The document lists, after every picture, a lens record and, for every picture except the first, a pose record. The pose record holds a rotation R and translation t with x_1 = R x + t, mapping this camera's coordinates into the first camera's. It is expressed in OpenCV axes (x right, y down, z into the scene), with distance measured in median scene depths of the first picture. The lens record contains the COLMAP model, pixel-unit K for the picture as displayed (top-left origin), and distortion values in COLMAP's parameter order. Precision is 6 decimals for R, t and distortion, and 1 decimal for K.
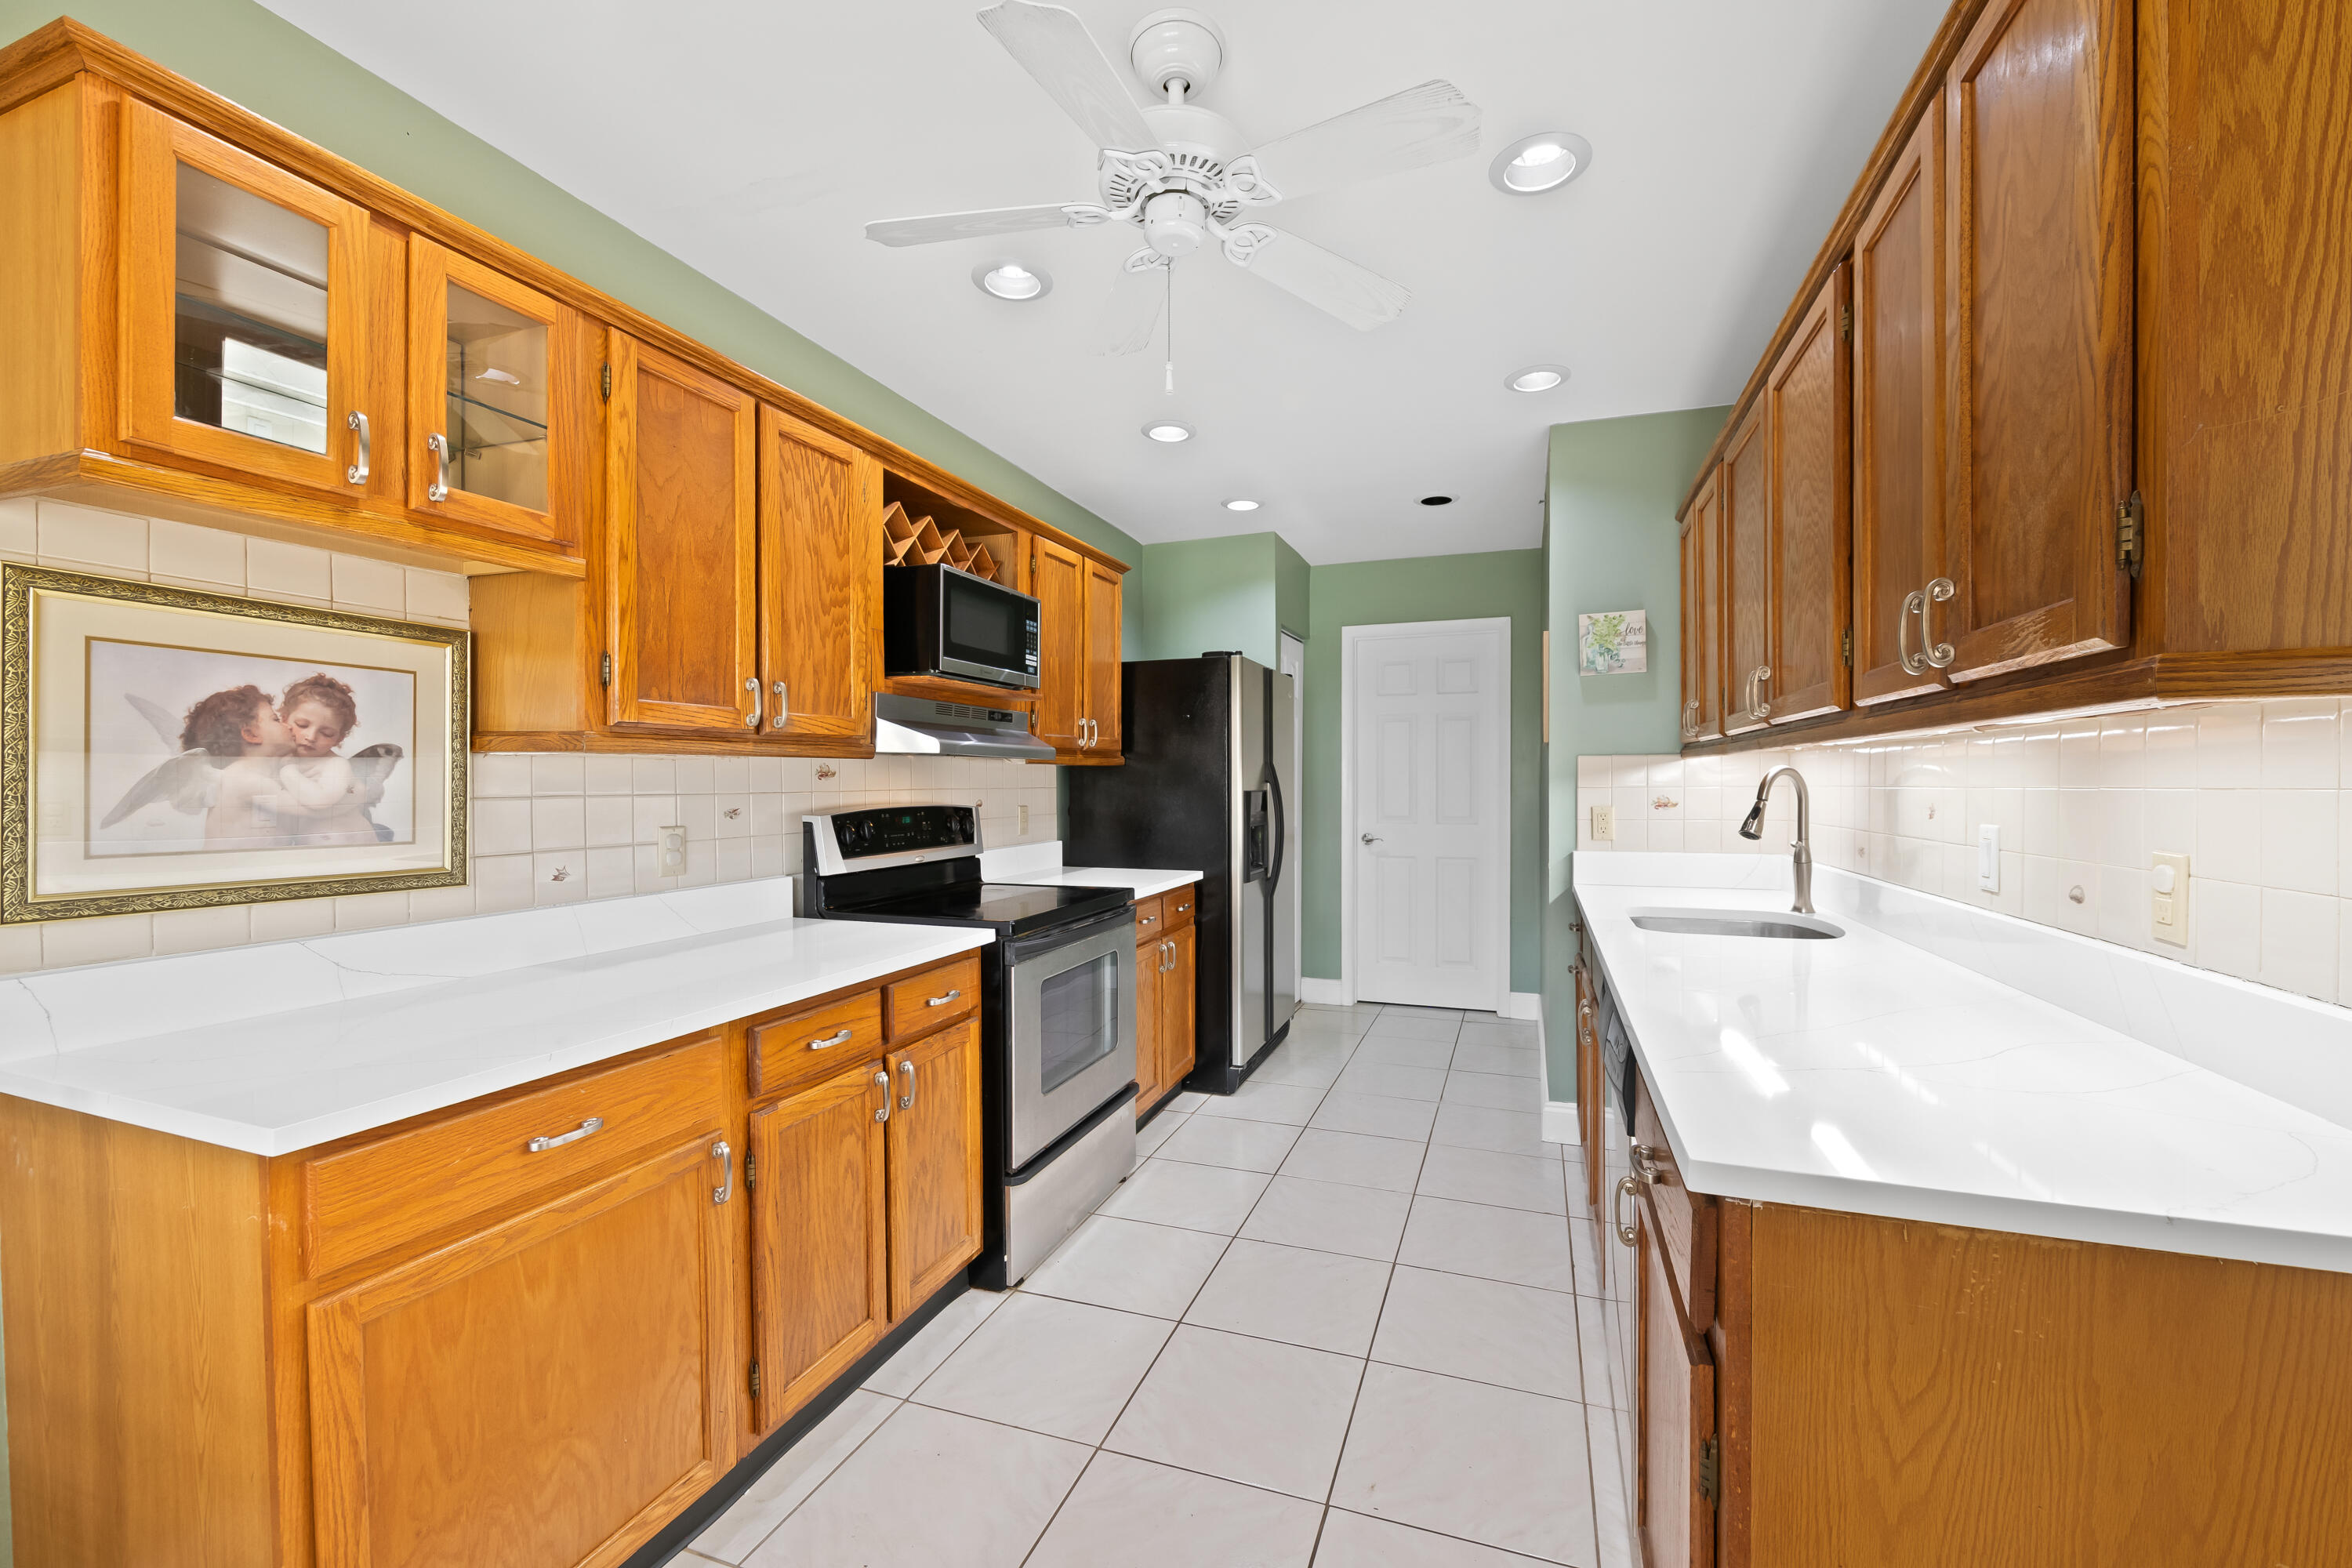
lens RADIAL K [[933.1, 0, 1186.5], [0, 933.1, 780.1], [0, 0, 1]] dist [0.006053, -0.000613]
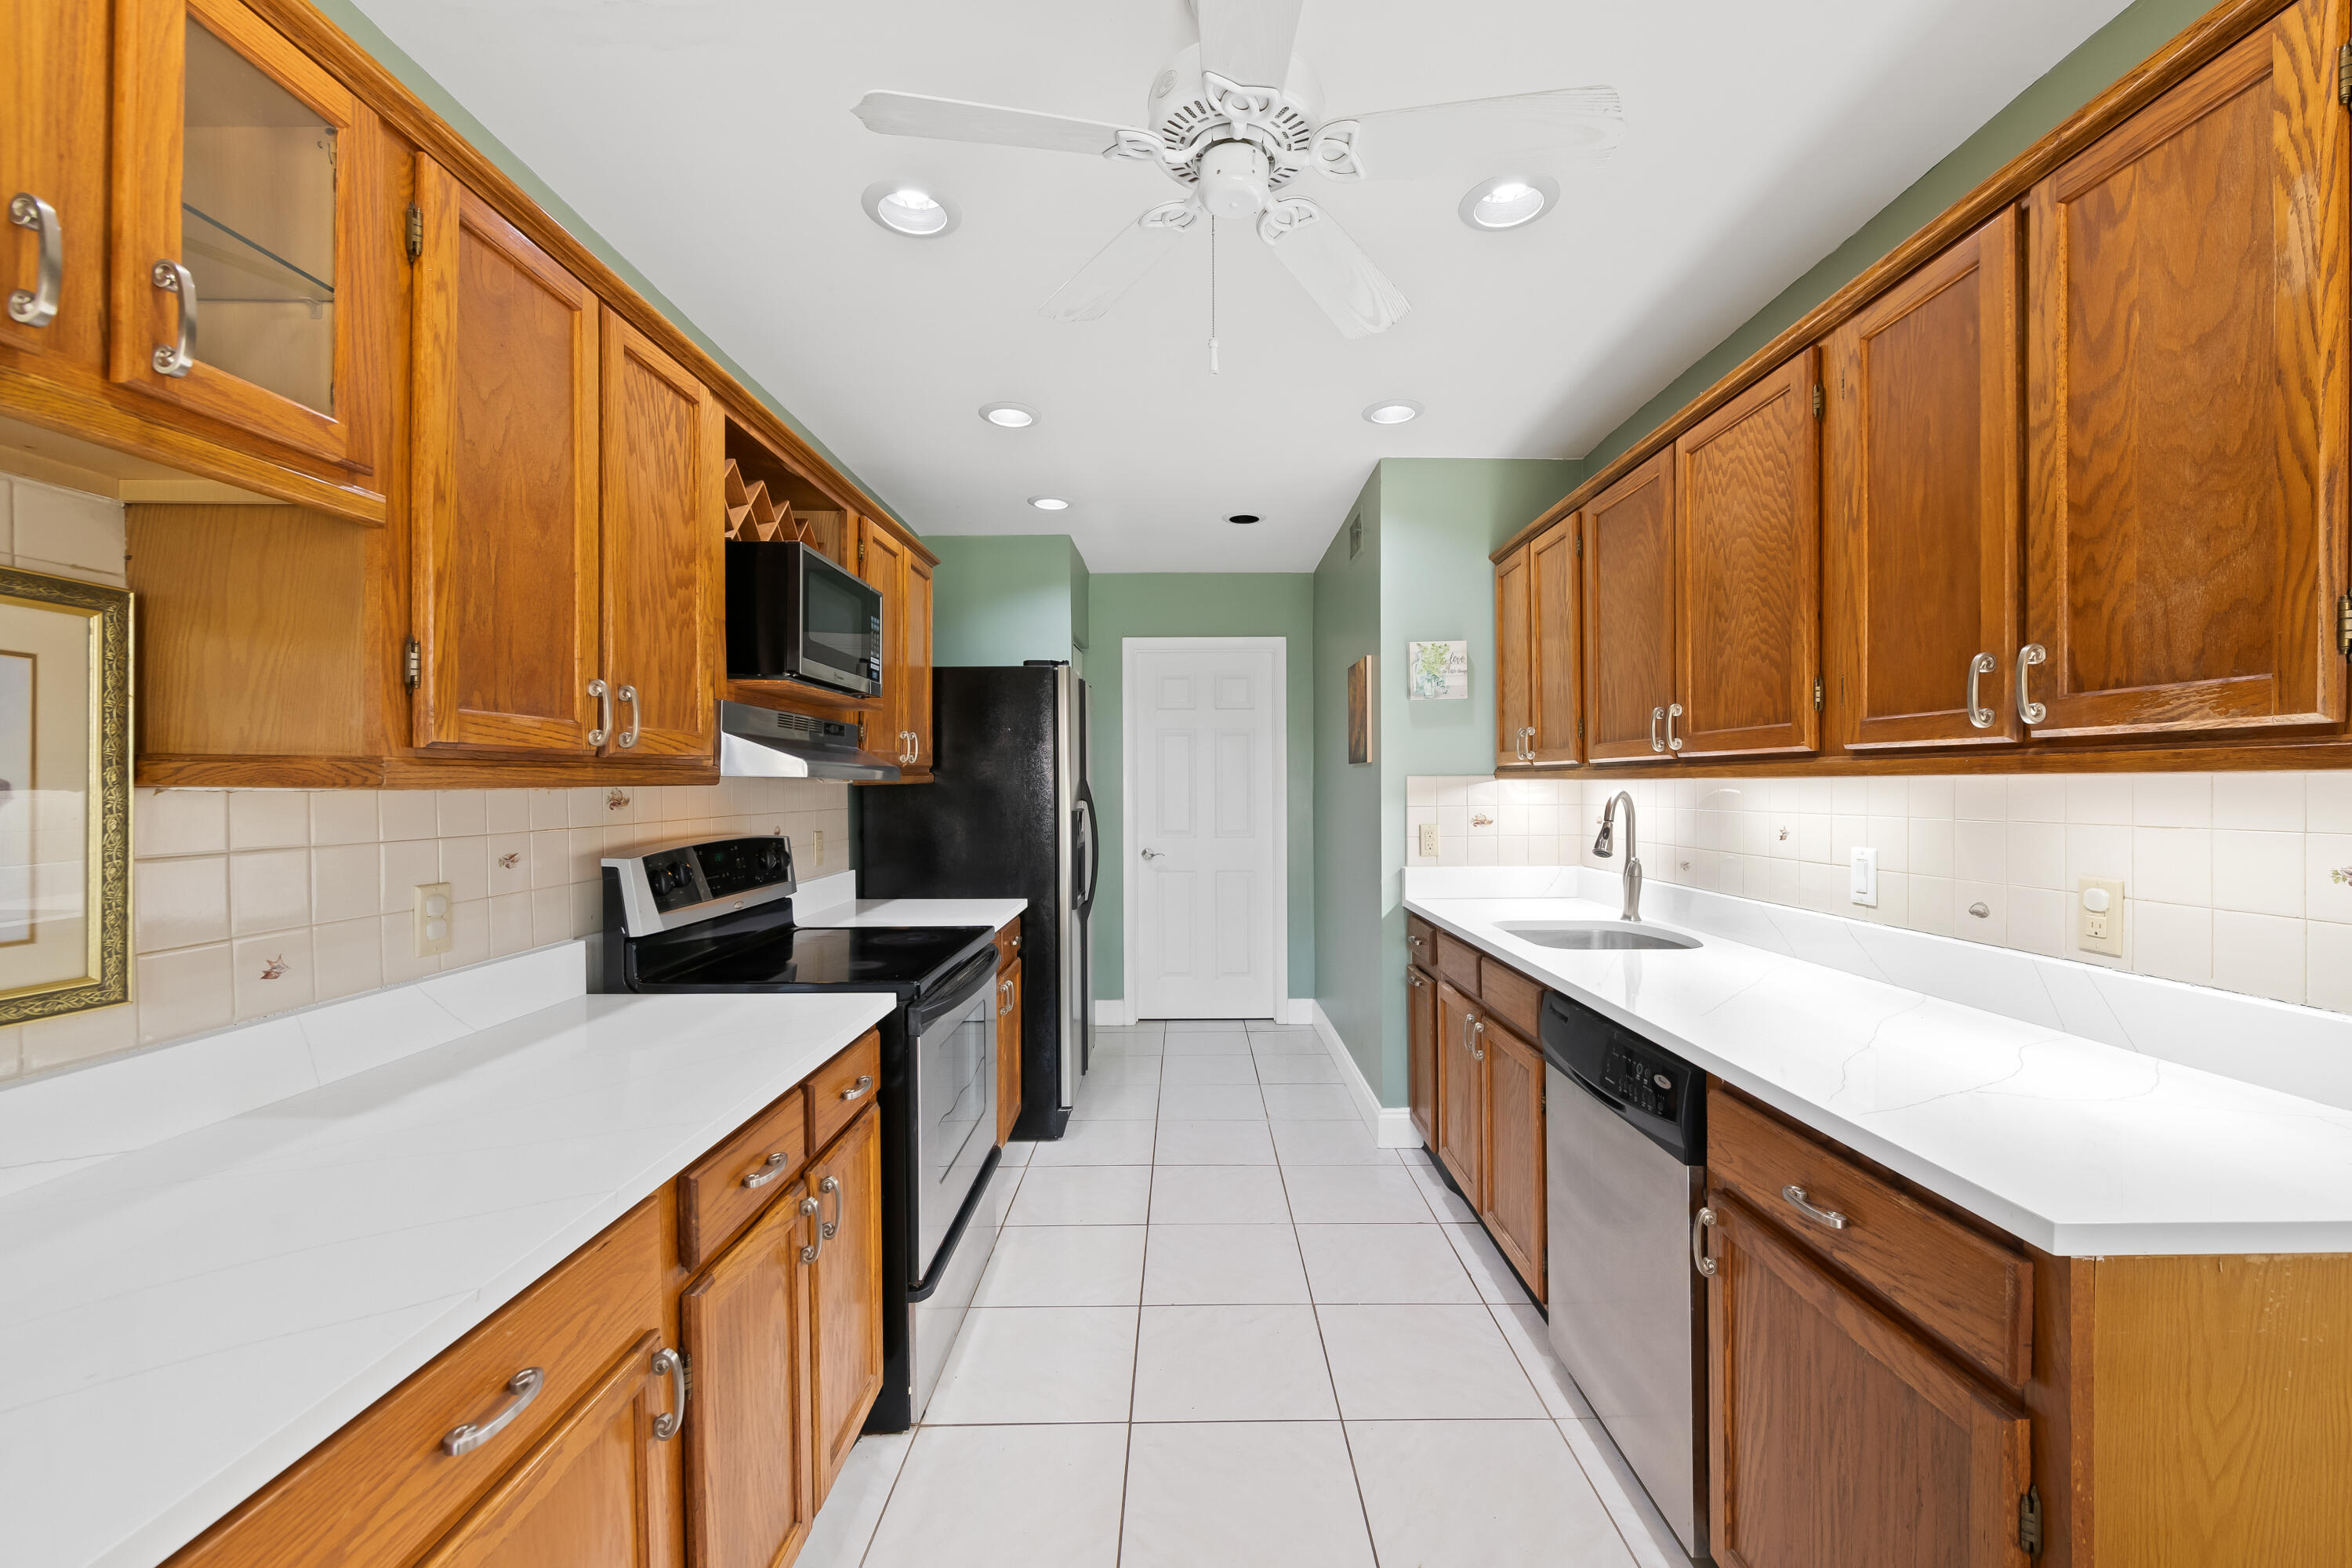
lens RADIAL K [[932.8, 0, 1176.0], [0, 932.8, 784.0], [0, 0, 1]] dist [0.000344, -0.000344]
pose [[0.940666, -0.001154, 0.339333, -0.261937], [0.001528, 0.999998, -0.000836, -0.024225], [-0.339331, 0.001305, 0.940666, 0.148760]]
